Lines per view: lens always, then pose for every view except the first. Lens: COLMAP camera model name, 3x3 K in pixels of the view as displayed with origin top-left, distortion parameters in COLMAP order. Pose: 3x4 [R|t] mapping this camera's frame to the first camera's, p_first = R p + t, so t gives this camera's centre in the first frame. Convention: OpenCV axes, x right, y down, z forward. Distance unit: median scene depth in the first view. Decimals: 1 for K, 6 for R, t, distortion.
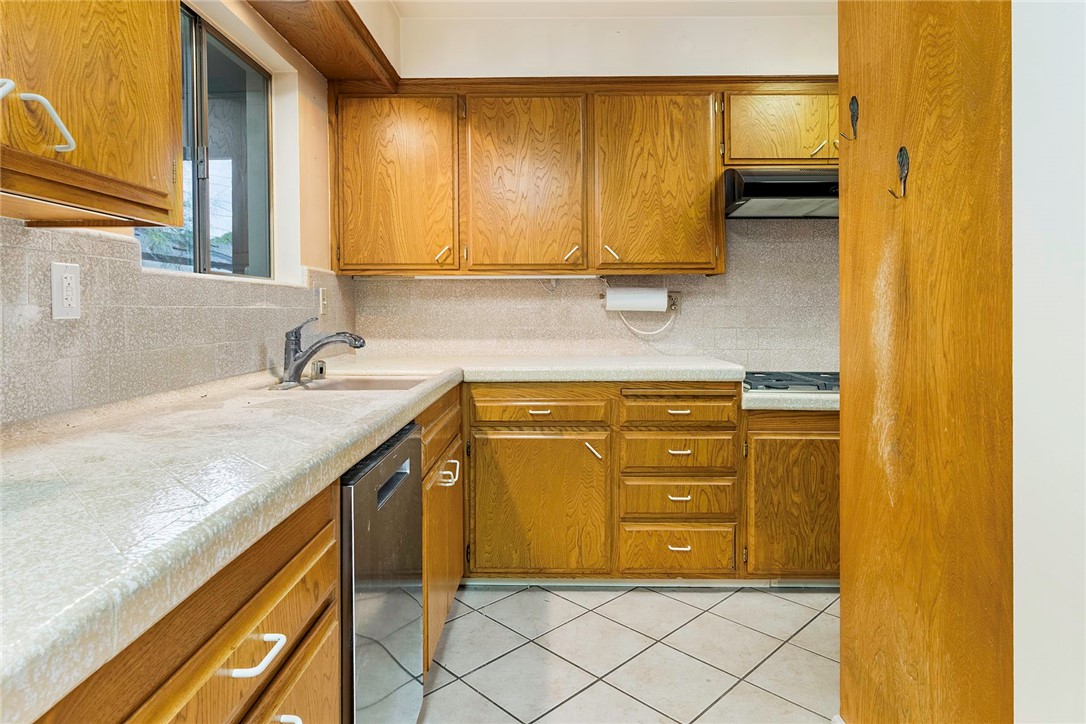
lens RADIAL K [[599.5, 0, 545.4], [0, 599.5, 312.8], [0, 0, 1]] dist [-0.000307, -0.000054]
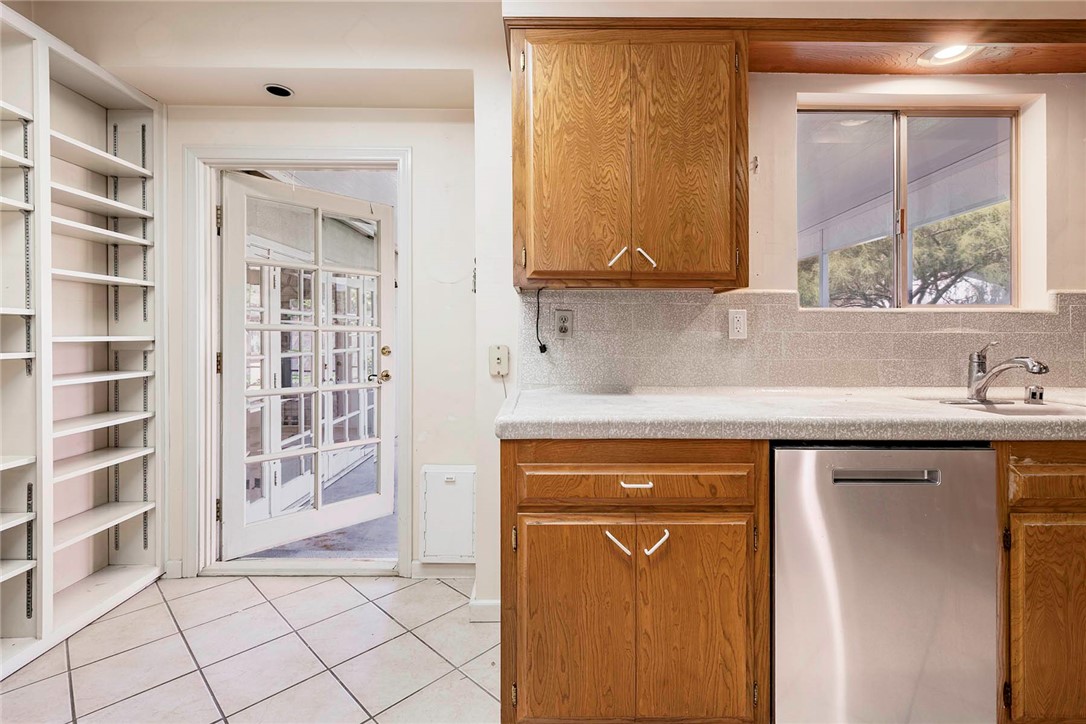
lens RADIAL K [[504.0, 0, 541.9], [0, 504.0, 336.4], [0, 0, 1]] dist [0.000401, 0.000496]
pose [[0.015337, 0.003564, -0.999876, 0.812418], [-0.007109, 0.999969, 0.003455, 0.001903], [0.999857, 0.007055, 0.015362, 0.353770]]
